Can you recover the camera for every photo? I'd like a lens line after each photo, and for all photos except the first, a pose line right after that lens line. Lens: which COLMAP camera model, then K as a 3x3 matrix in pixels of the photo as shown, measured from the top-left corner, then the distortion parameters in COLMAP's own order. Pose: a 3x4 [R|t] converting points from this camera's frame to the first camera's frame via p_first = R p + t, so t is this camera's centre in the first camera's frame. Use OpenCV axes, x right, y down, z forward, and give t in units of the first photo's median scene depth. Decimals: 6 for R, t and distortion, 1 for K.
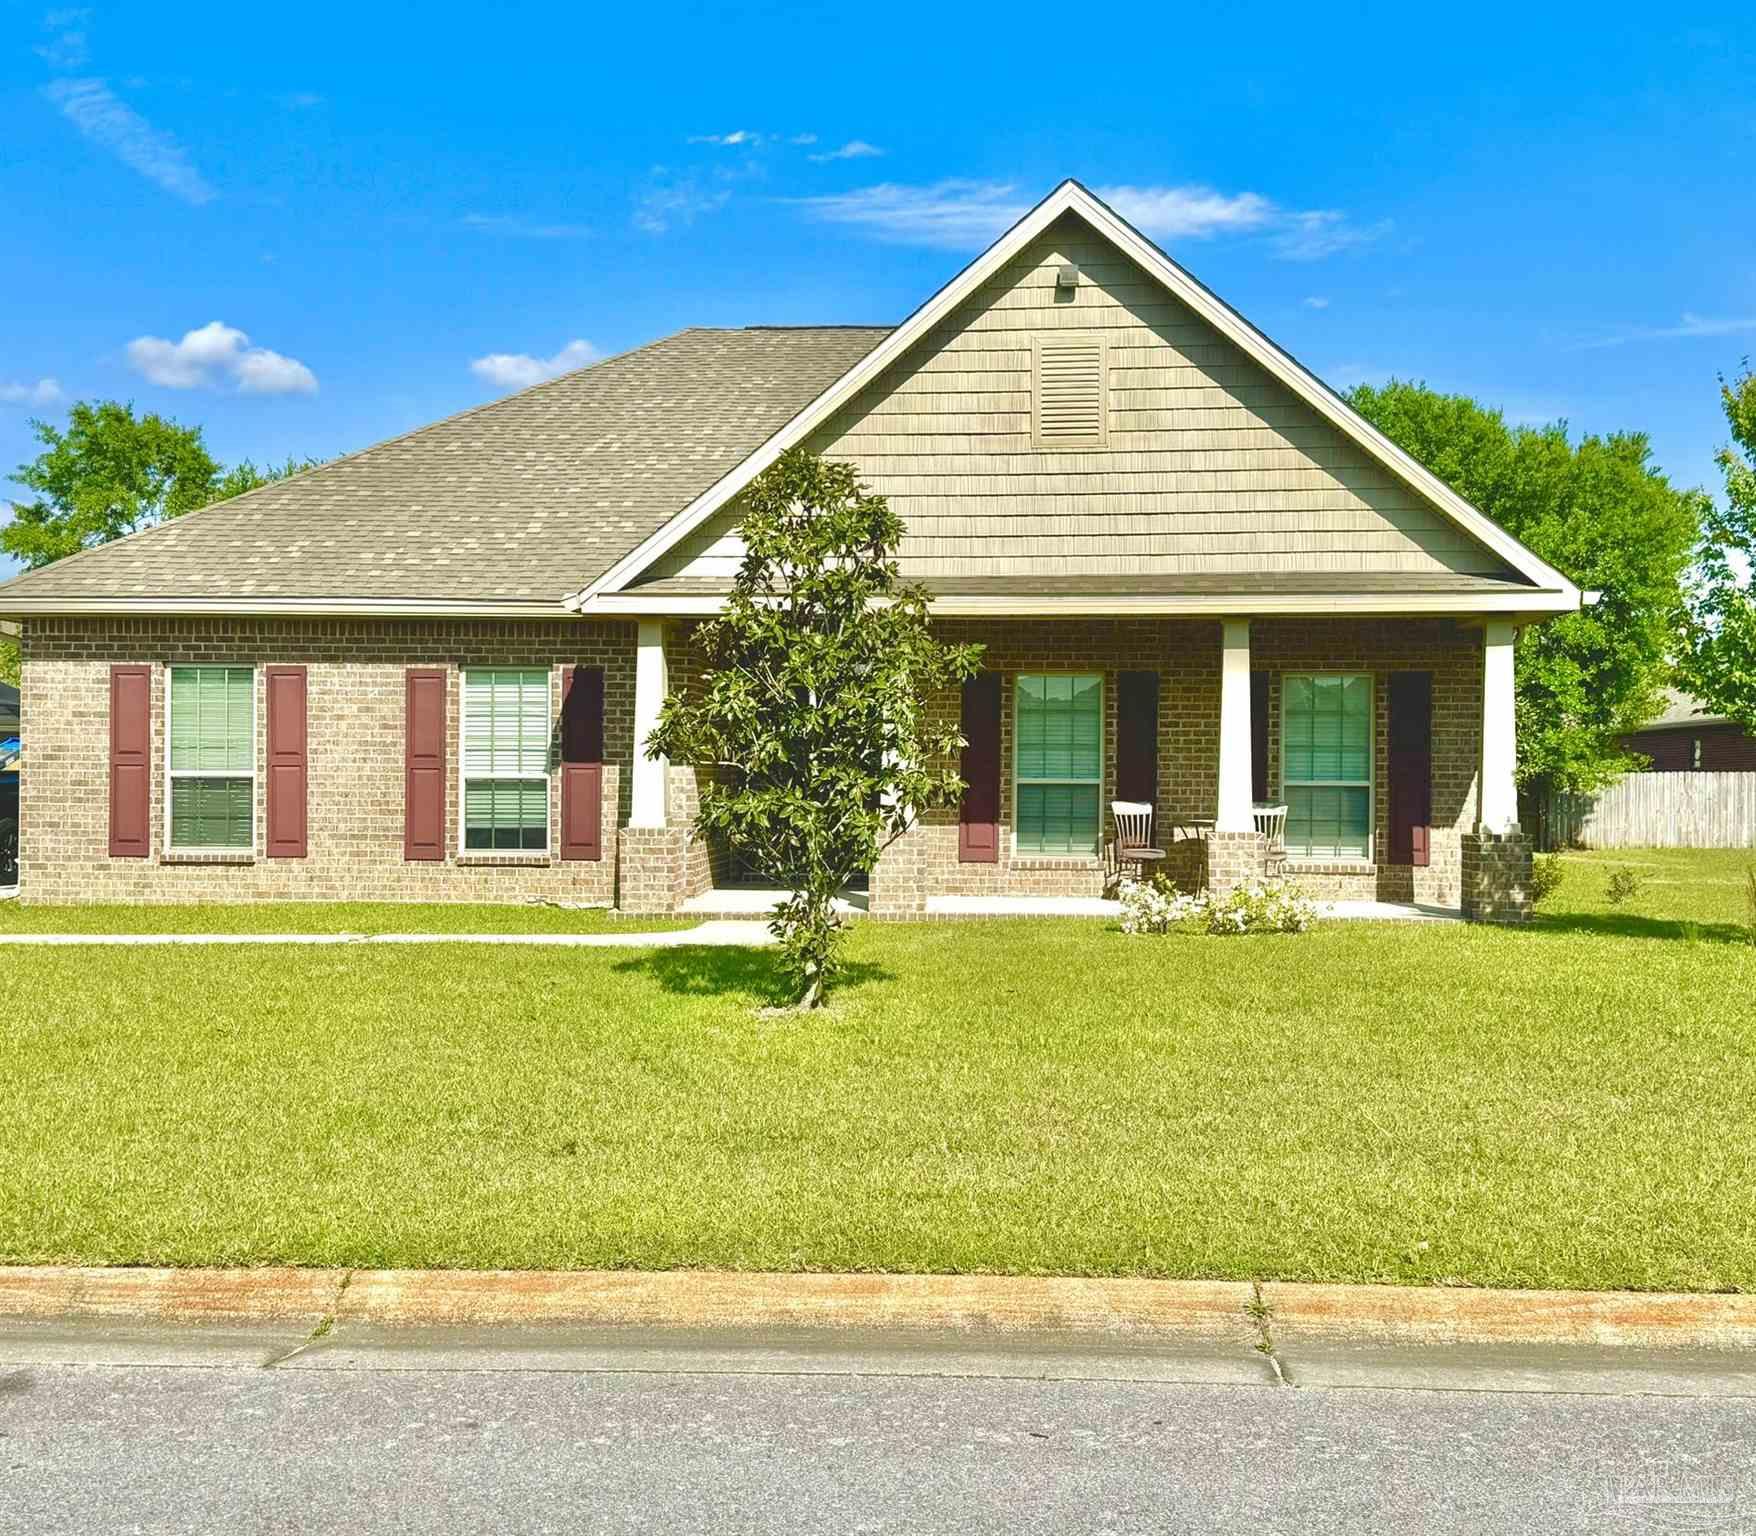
lens RADIAL K [[2137.9, 0, 880.6], [0, 2137.9, 768.6], [0, 0, 1]] dist [0.153347, 0.000000]
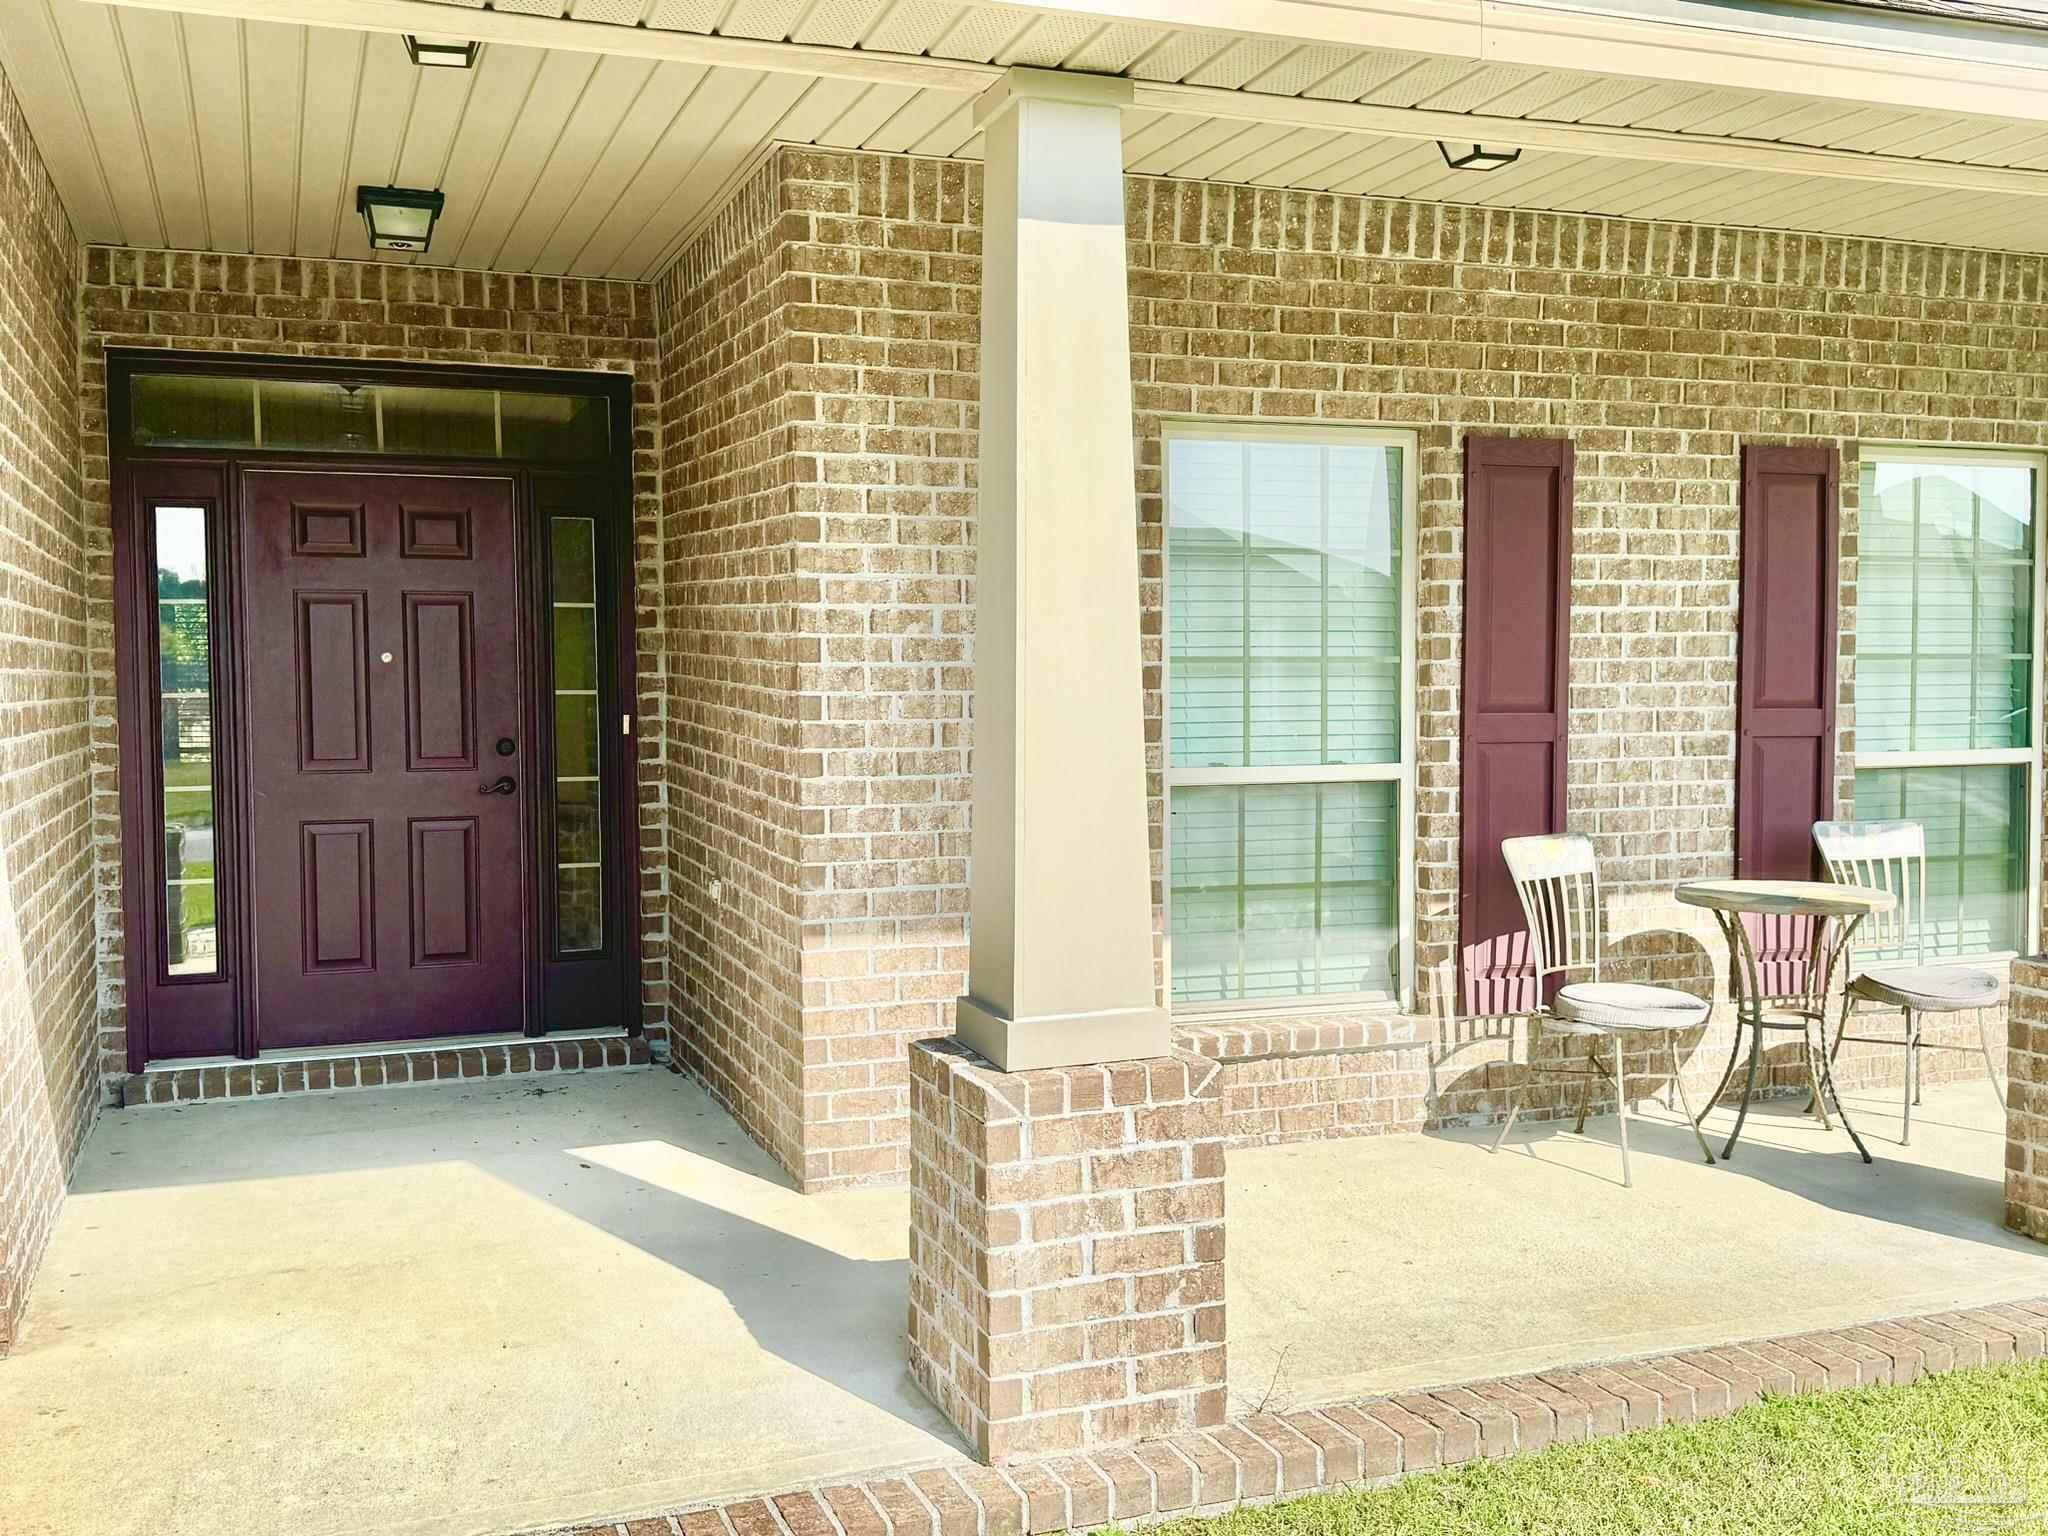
lens RADIAL K [[1990.4, 0, 1024.2], [0, 1990.4, 772.2], [0, 0, 1]] dist [0.110130, 0.000000]
pose [[0.910370, -0.031496, 0.412596, -0.076089], [0.008572, 0.998321, 0.057295, -0.011843], [-0.413707, -0.048623, 0.909111, 0.754029]]
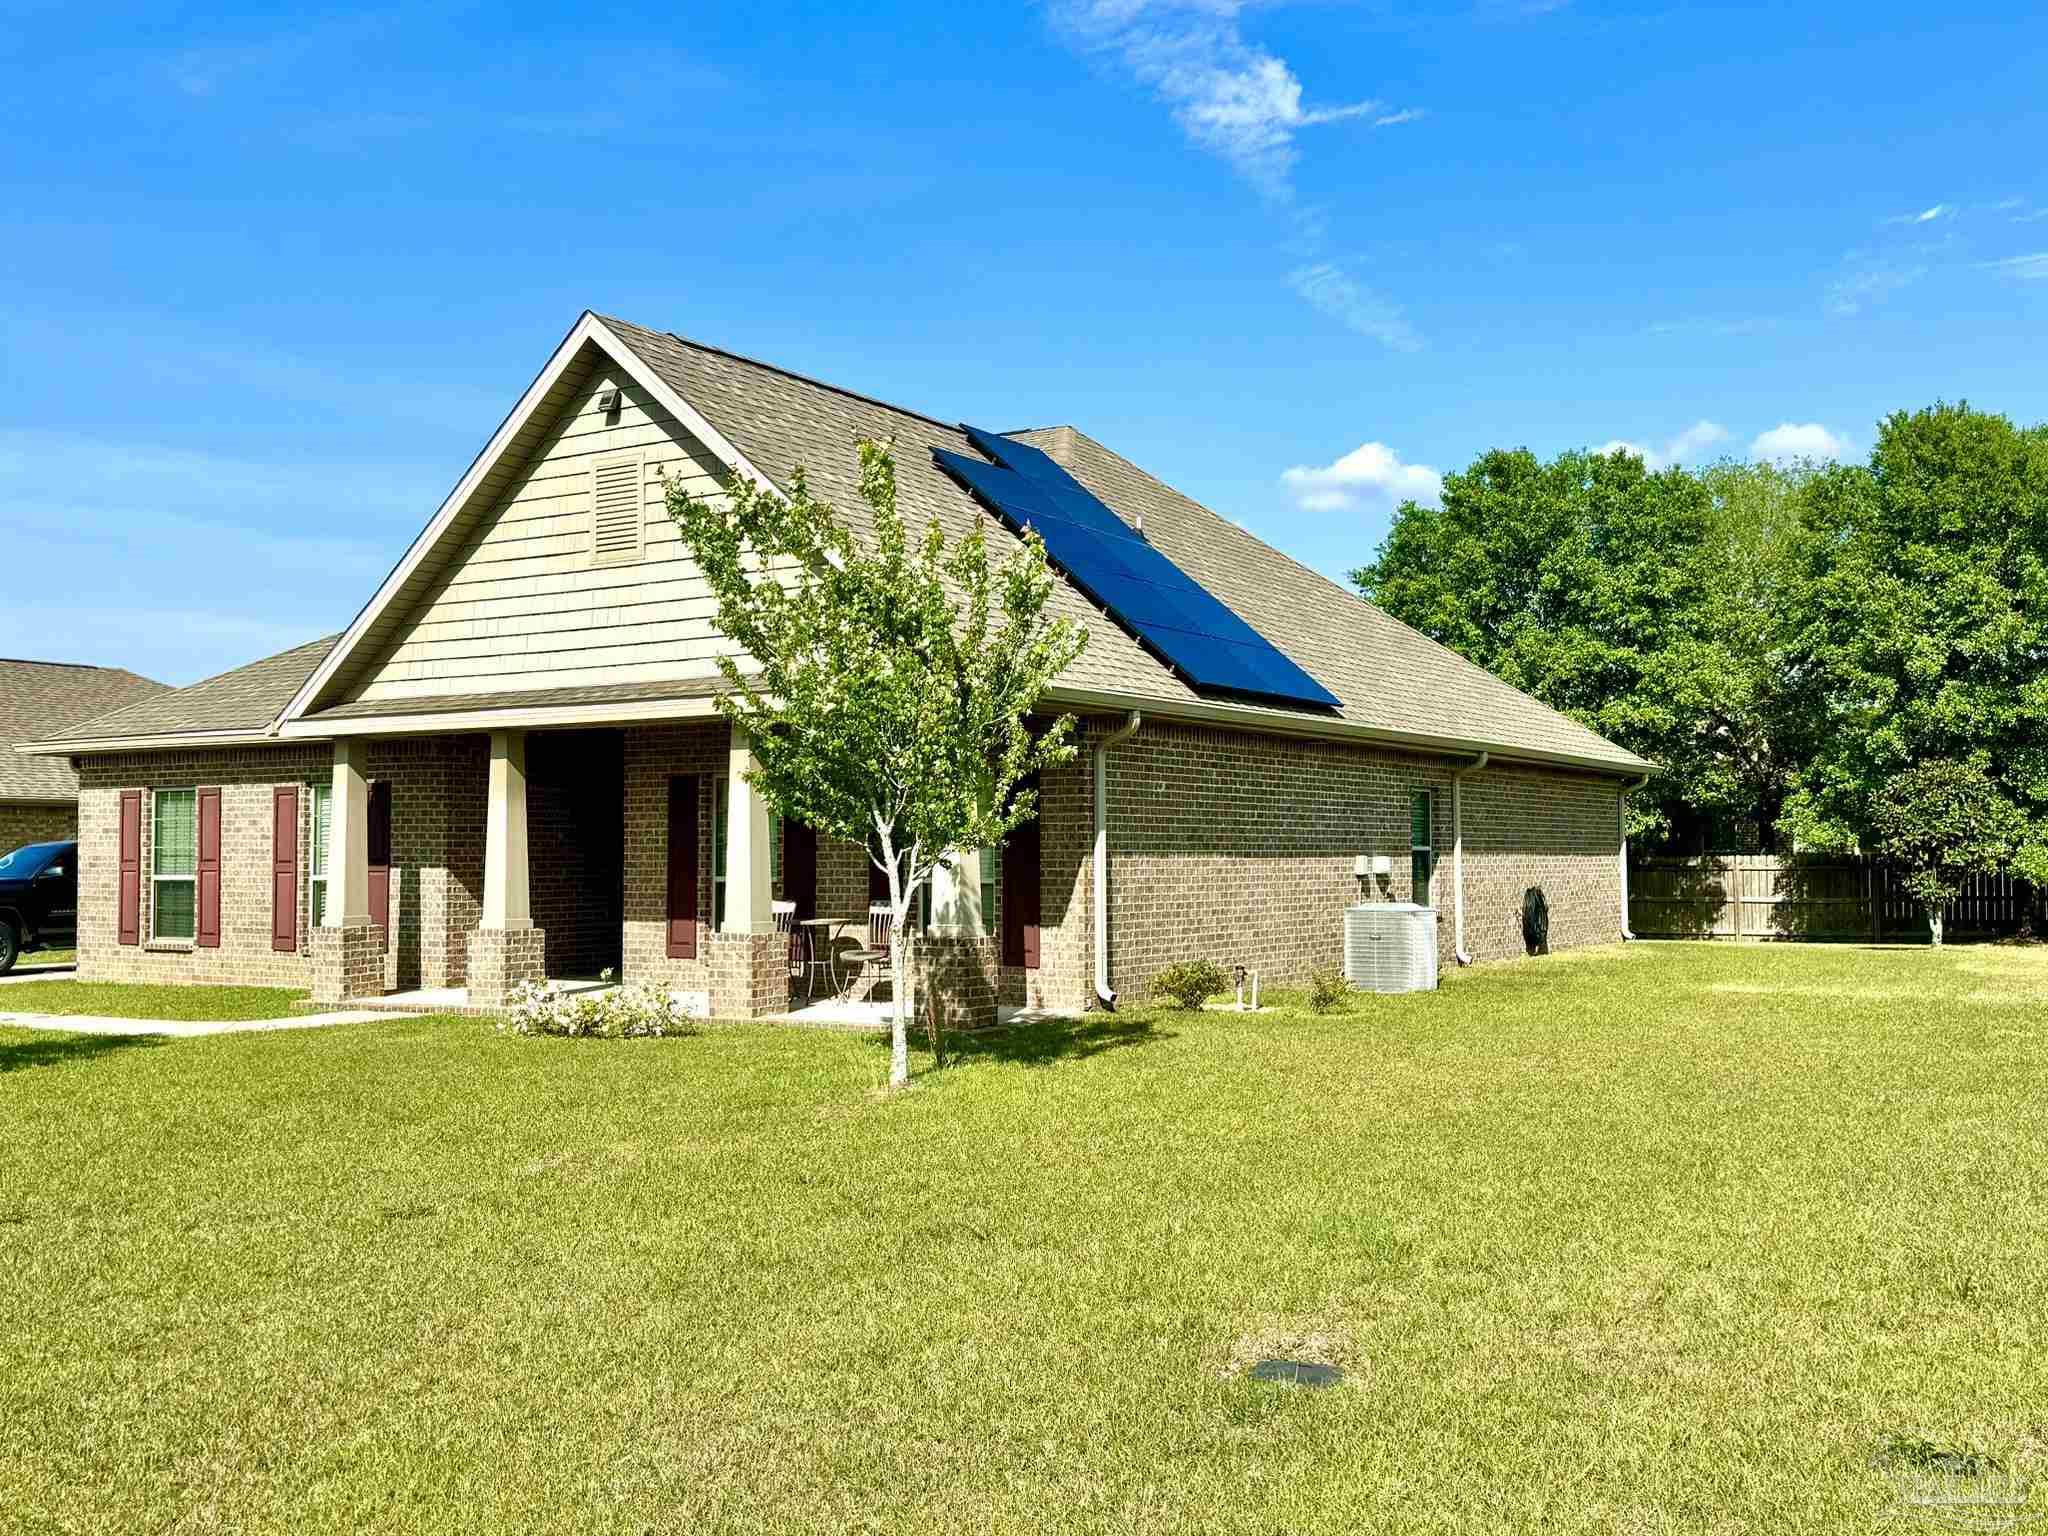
lens RADIAL K [[1990.4, 0, 1019.2], [0, 1990.4, 778.2], [0, 0, 1]] dist [0.110130, 0.000000]
pose [[0.876798, -0.028104, -0.480037, 0.664480], [0.013658, 0.999343, -0.033561, -0.008741], [0.480665, 0.022870, 0.876606, 0.226396]]
